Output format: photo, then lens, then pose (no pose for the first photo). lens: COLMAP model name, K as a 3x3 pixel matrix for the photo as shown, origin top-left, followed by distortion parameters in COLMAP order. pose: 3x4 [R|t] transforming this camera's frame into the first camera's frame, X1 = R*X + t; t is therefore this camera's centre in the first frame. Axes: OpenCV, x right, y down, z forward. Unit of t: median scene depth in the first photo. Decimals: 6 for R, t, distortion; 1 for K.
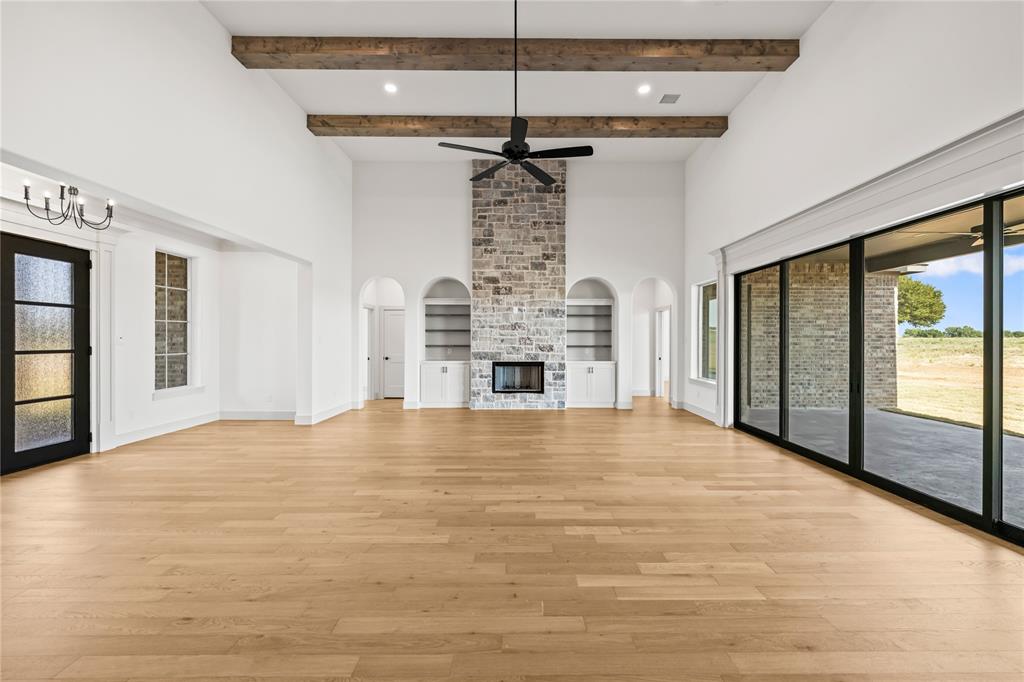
lens RADIAL K [[427.5, 0, 524.1], [0, 427.5, 341.6], [0, 0, 1]] dist [-0.000346, -0.000645]
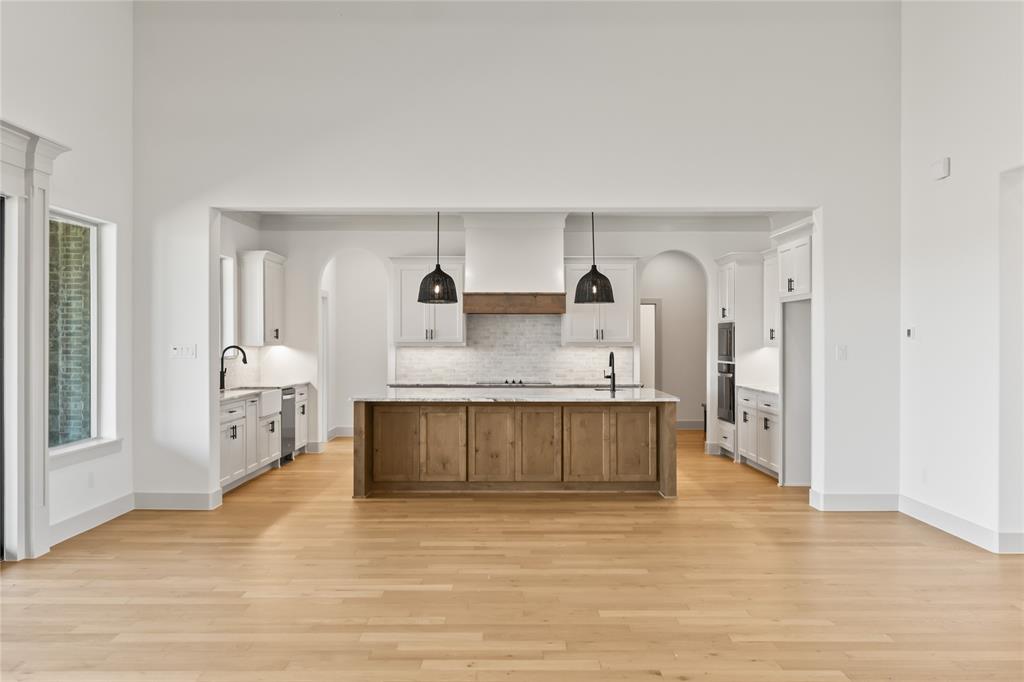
lens RADIAL K [[899.3, 0, 507.4], [0, 899.3, 358.3], [0, 0, 1]] dist [0.006736, 0.000766]
pose [[-0.999915, -0.004783, 0.012114, -0.009470], [-0.004452, 0.999622, 0.027138, -0.015399], [-0.012239, 0.027082, -0.999558, 0.918875]]
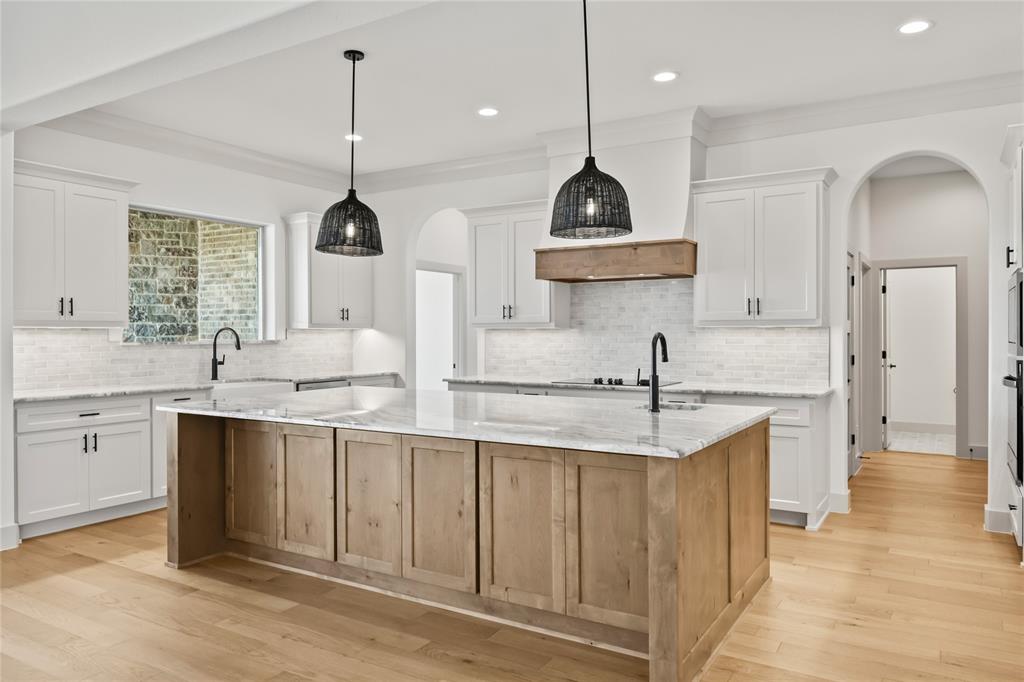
lens RADIAL K [[699.9, 0, 512.0], [0, 699.9, 341.0], [0, 0, 1]] dist [0.008764, 0.002878]
pose [[-0.844608, -0.007825, 0.535328, -0.284788], [0.002094, 0.999837, 0.017917, 0.003803], [-0.535381, 0.016254, -0.844454, 0.214305]]
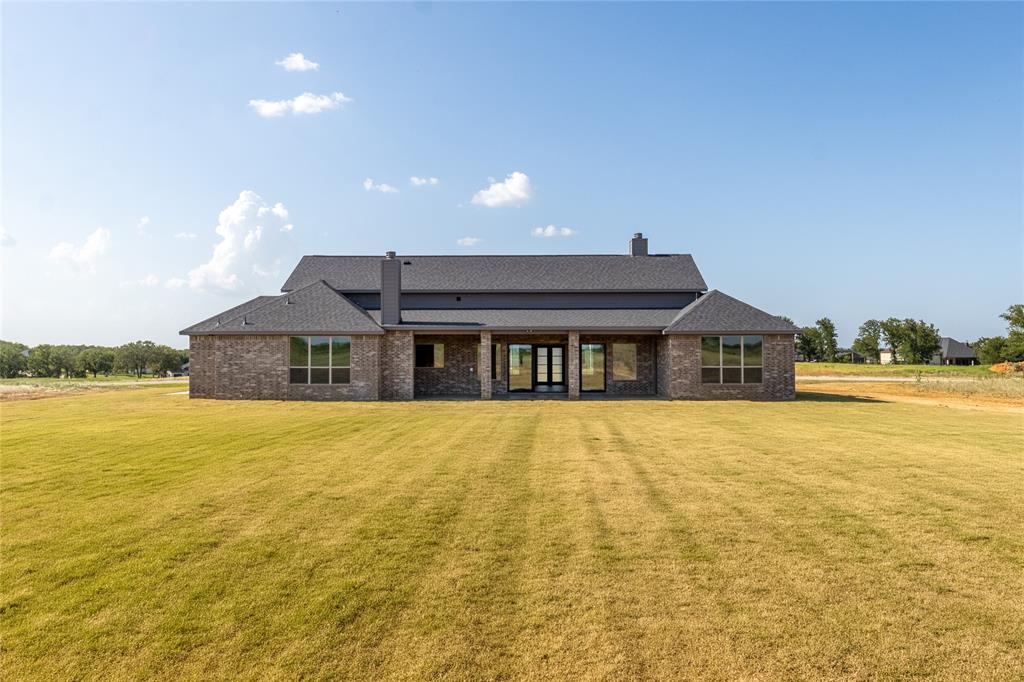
lens RADIAL K [[745.9, 0, 512.0], [0, 745.9, 341.0], [0, 0, 1]] dist [-0.063924, -0.000197]
pose [[-0.023035, -0.017361, -0.999584, 4.715489], [-0.005770, 0.999835, -0.017232, -0.062944], [0.999718, 0.005370, -0.023131, 0.353298]]
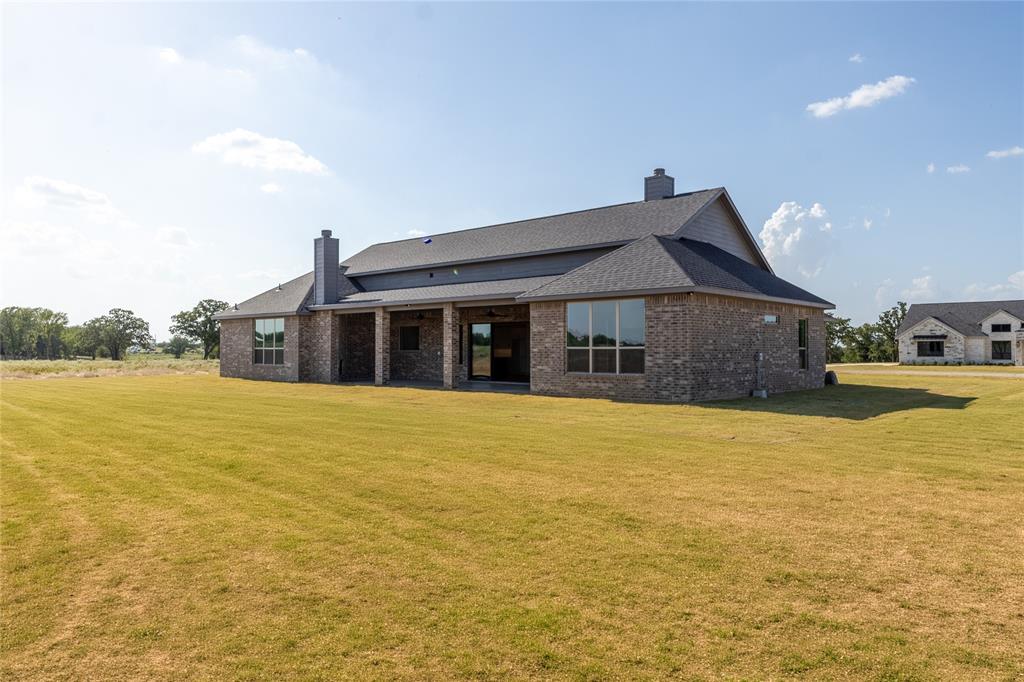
lens RADIAL K [[699.9, 0, 512.0], [0, 699.9, 341.0], [0, 0, 1]] dist [0.008764, 0.002878]
pose [[-0.674543, -0.013225, -0.738117, 2.818614], [-0.007716, 0.999911, -0.010864, 0.002313], [0.738195, -0.001633, -0.674585, 2.752071]]
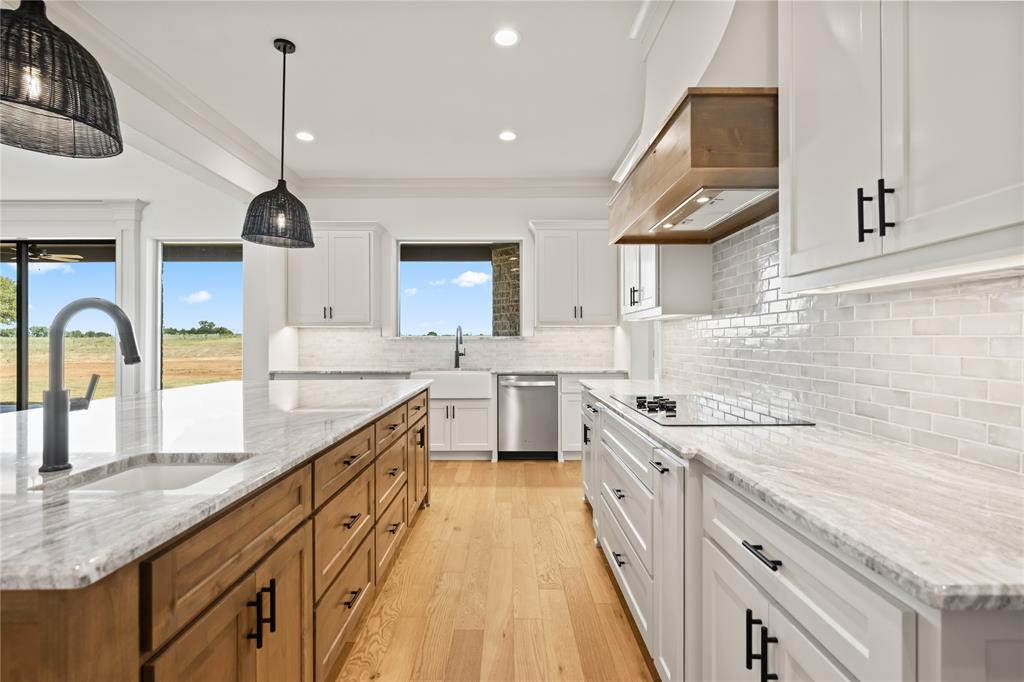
lens RADIAL K [[476.6, 0, 513.5], [0, 476.6, 338.3], [0, 0, 1]] dist [0.001901, -0.006972]
pose [[0.002290, 0.001452, 0.999996, -0.259995], [0.006944, 0.999975, -0.001468, 0.019833], [-0.999973, 0.006947, 0.002280, -0.325300]]
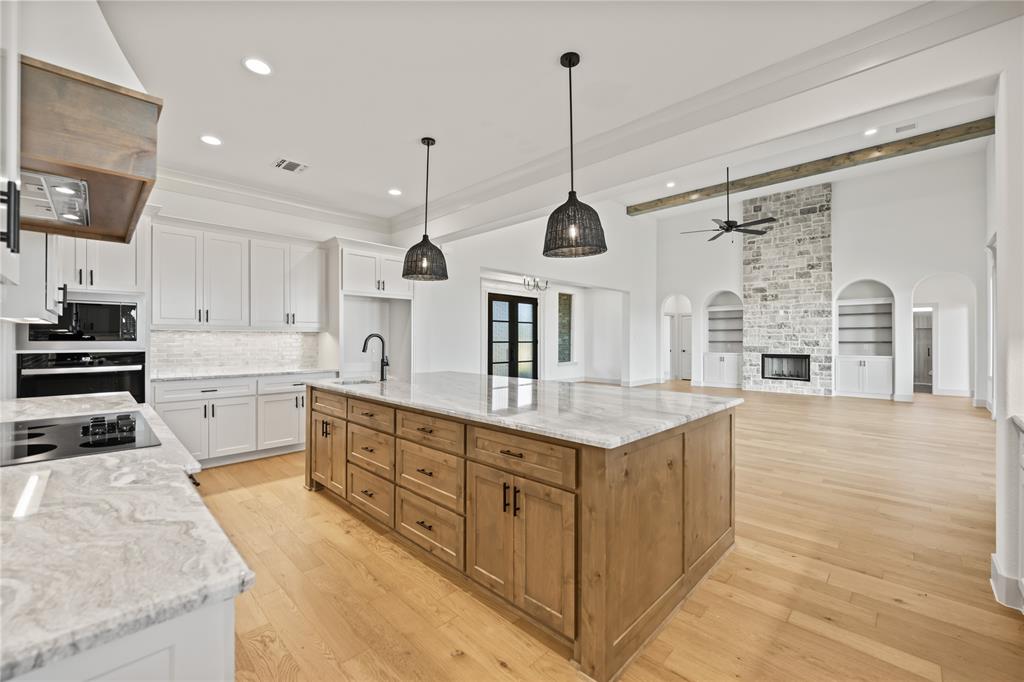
lens RADIAL K [[415.6, 0, 511.3], [0, 415.6, 339.0], [0, 0, 1]] dist [-0.008108, -0.000015]
pose [[0.707547, -0.004303, -0.706654, 0.274327], [-0.002414, 0.999961, -0.008506, 0.014954], [0.706663, 0.007725, 0.707509, -0.406216]]
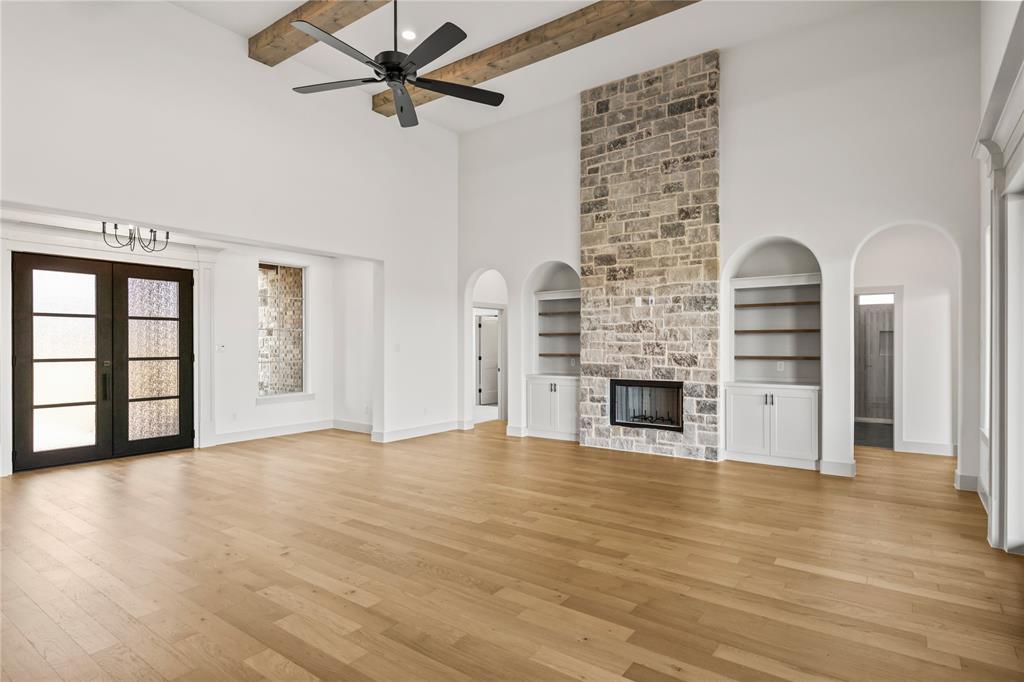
lens RADIAL K [[541.2, 0, 511.2], [0, 541.2, 345.1], [0, 0, 1]] dist [0.002141, -0.000394]
pose [[0.801313, -0.002383, -0.598241, 0.320858], [0.000521, 0.999994, -0.003286, -0.004338], [0.598245, 0.002321, 0.801310, 0.213952]]
